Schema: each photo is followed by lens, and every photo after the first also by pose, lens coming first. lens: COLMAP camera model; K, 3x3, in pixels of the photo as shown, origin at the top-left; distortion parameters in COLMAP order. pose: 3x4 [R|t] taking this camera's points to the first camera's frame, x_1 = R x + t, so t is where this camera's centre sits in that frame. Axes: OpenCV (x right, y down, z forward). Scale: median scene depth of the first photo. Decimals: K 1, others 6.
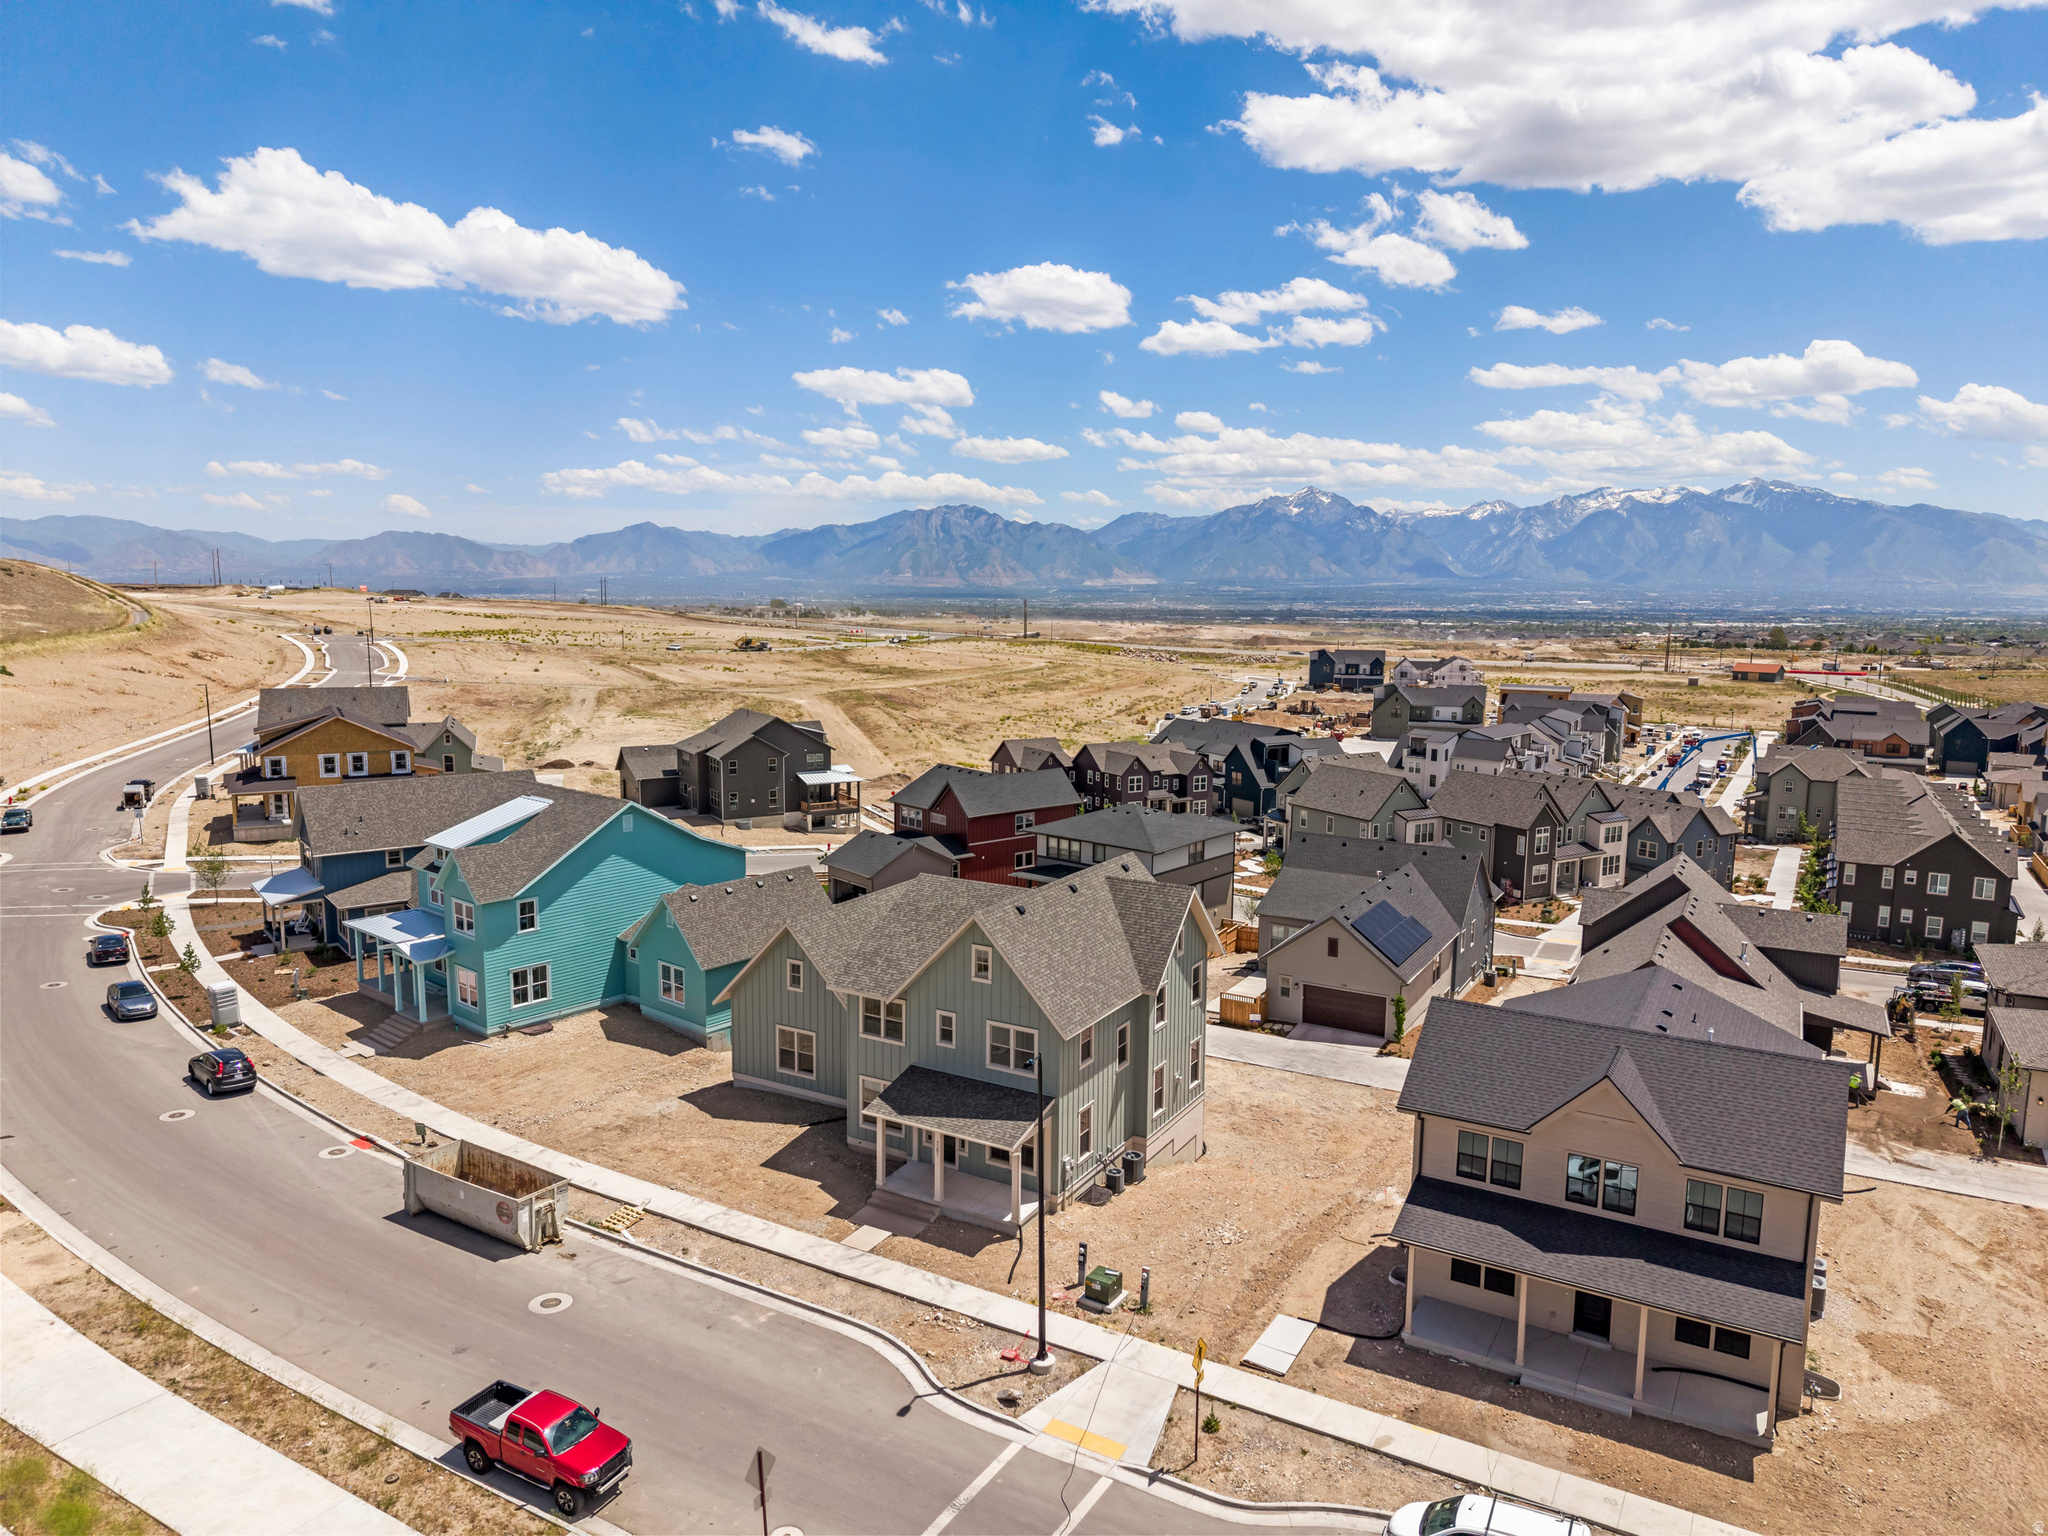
lens RADIAL K [[1394.0, 0, 1019.1], [0, 1394.0, 779.6], [0, 0, 1]] dist [0.019773, -0.018520]
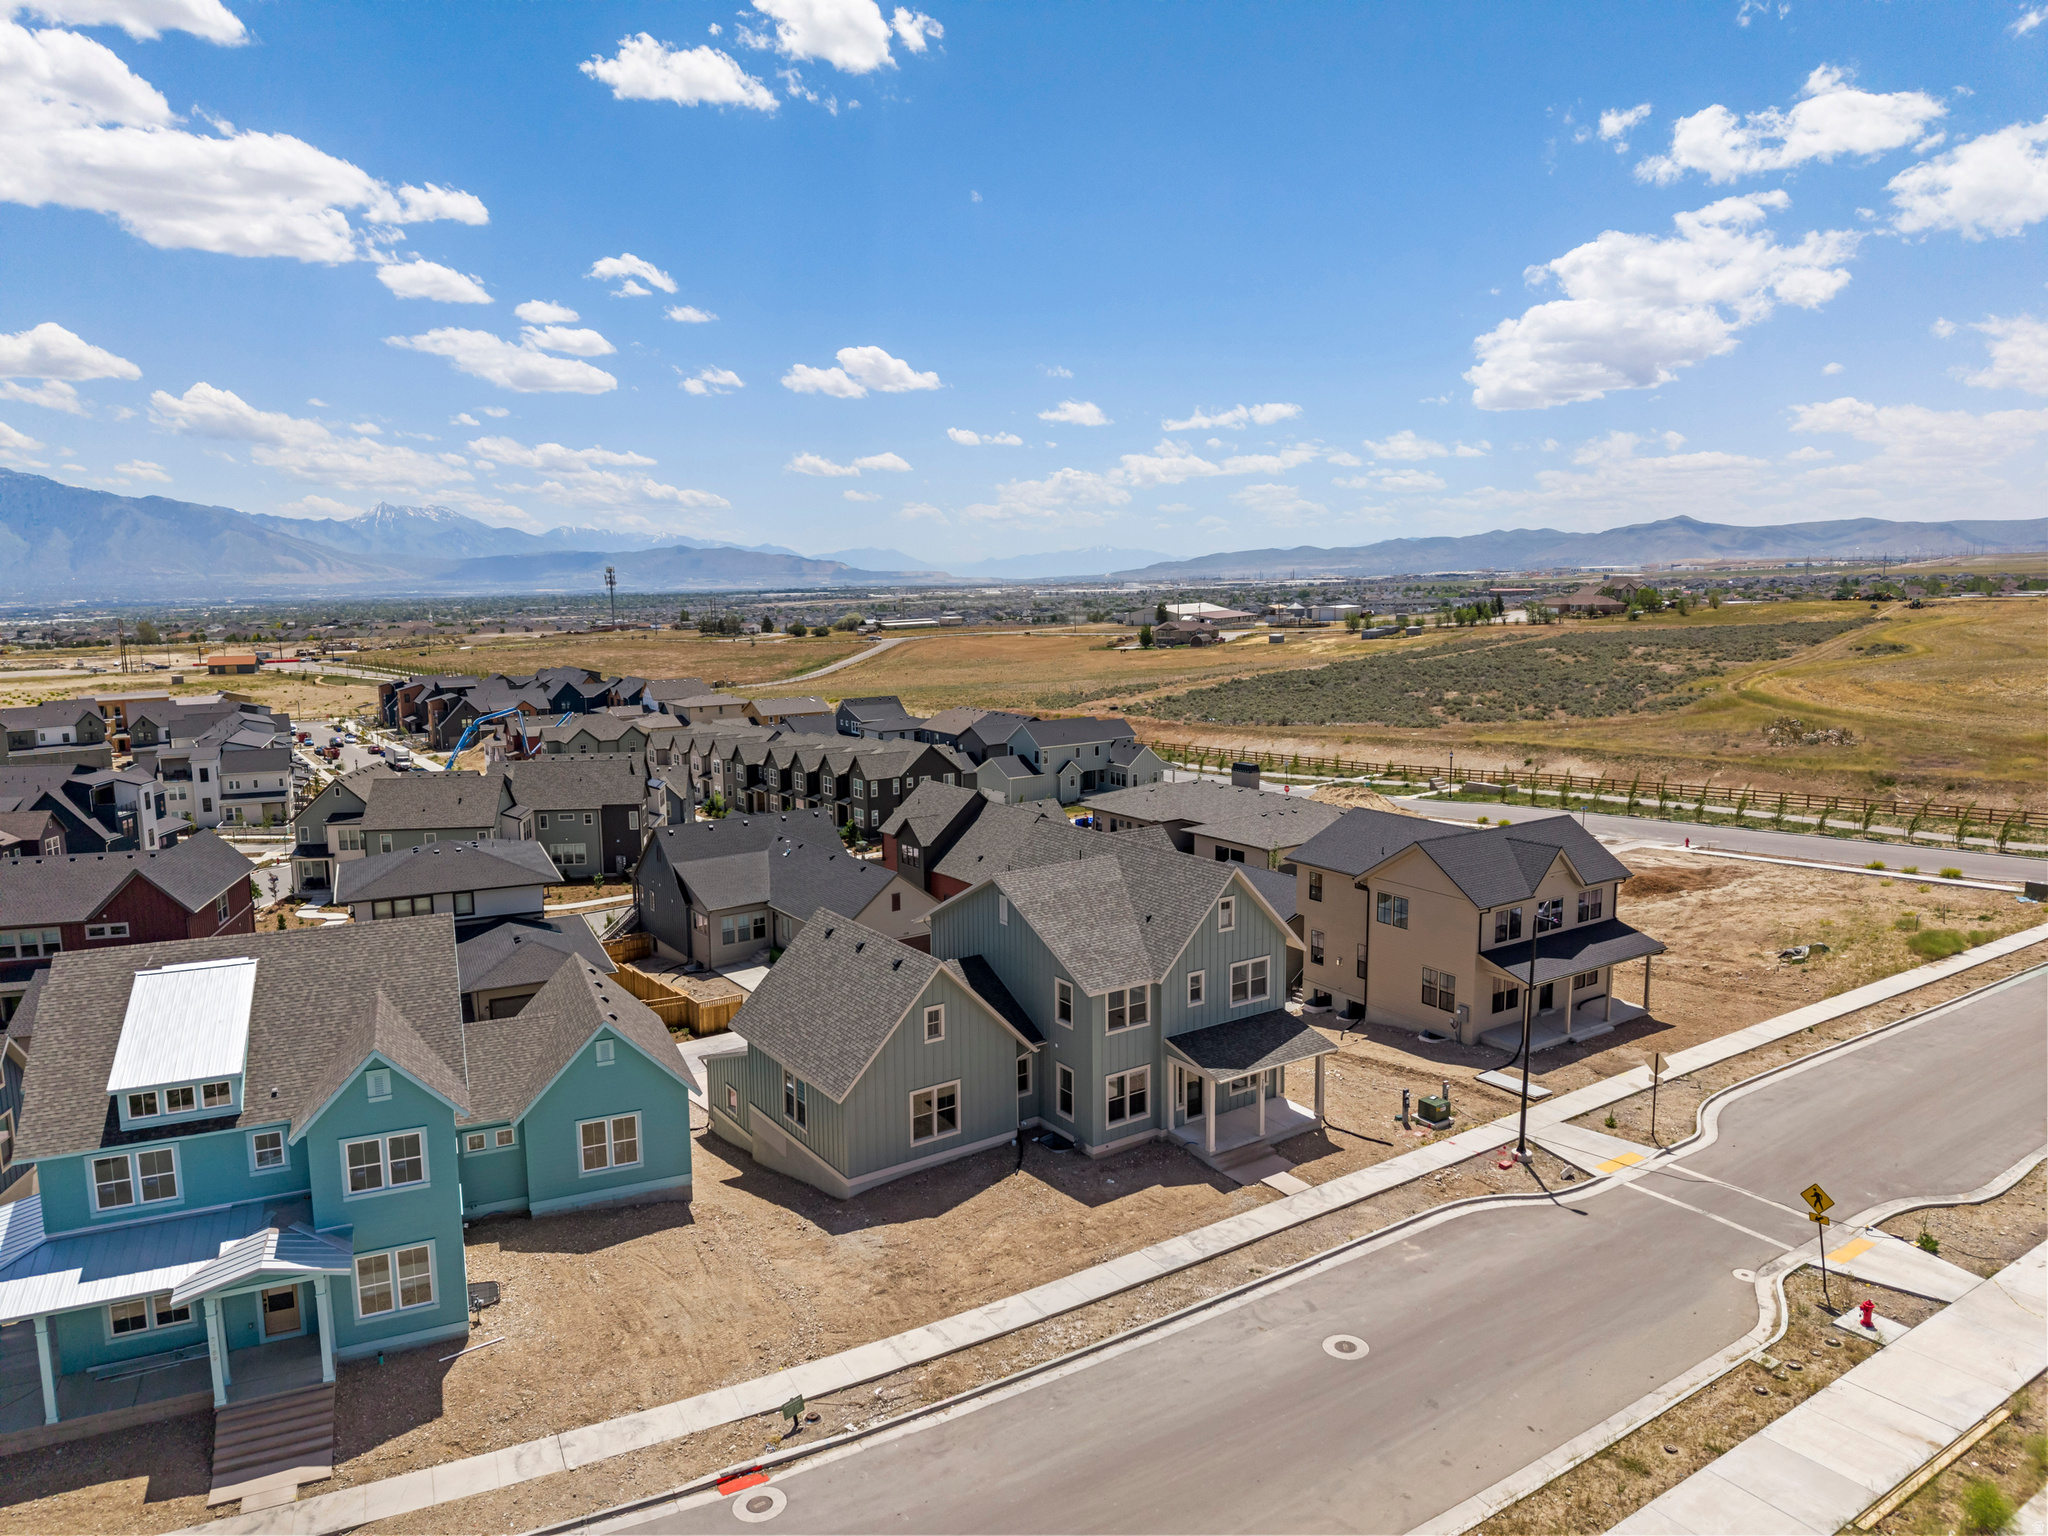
lens RADIAL K [[1394.0, 0, 1027.0], [0, 1394.0, 717.0], [0, 0, 1]] dist [0.019773, -0.018520]
pose [[0.413577, -0.112159, 0.903534, -0.814392], [0.146328, 0.987671, 0.055624, -0.079254], [-0.898633, 0.109207, 0.424890, 0.507334]]
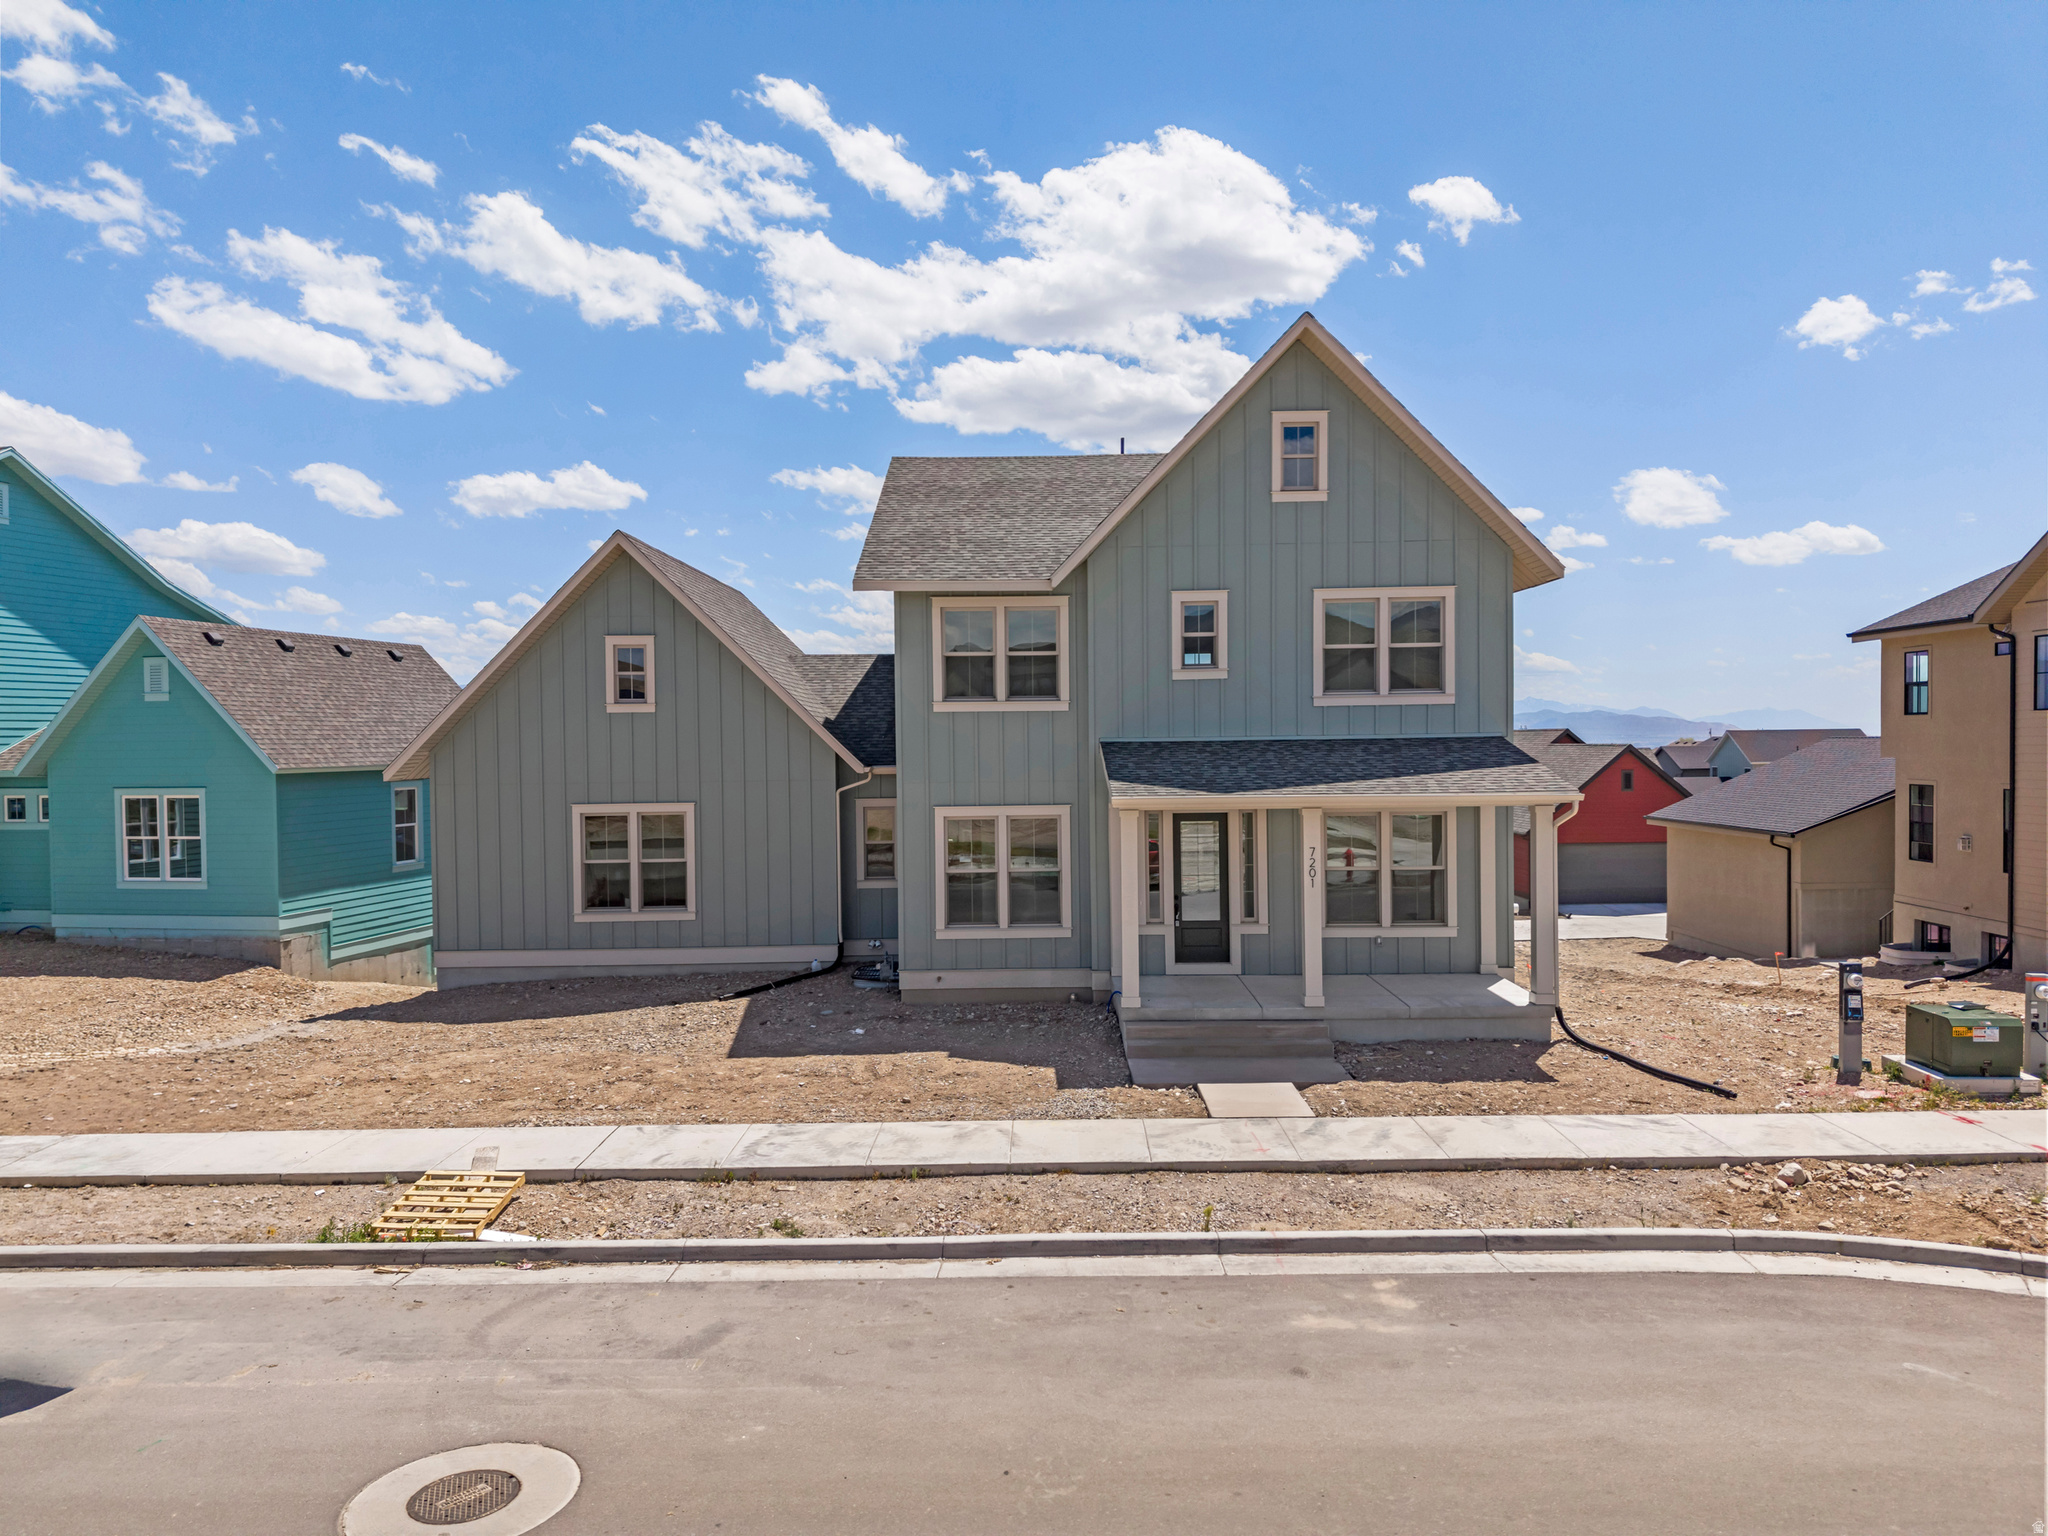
lens RADIAL K [[1394.0, 0, 1033.4], [0, 1394.0, 749.1], [0, 0, 1]] dist [0.019773, -0.018520]
pose [[0.860182, -0.027391, 0.509250, -0.247667], [0.098249, 0.988752, -0.112771, 0.201885], [-0.500433, 0.147037, 0.853198, 0.524679]]
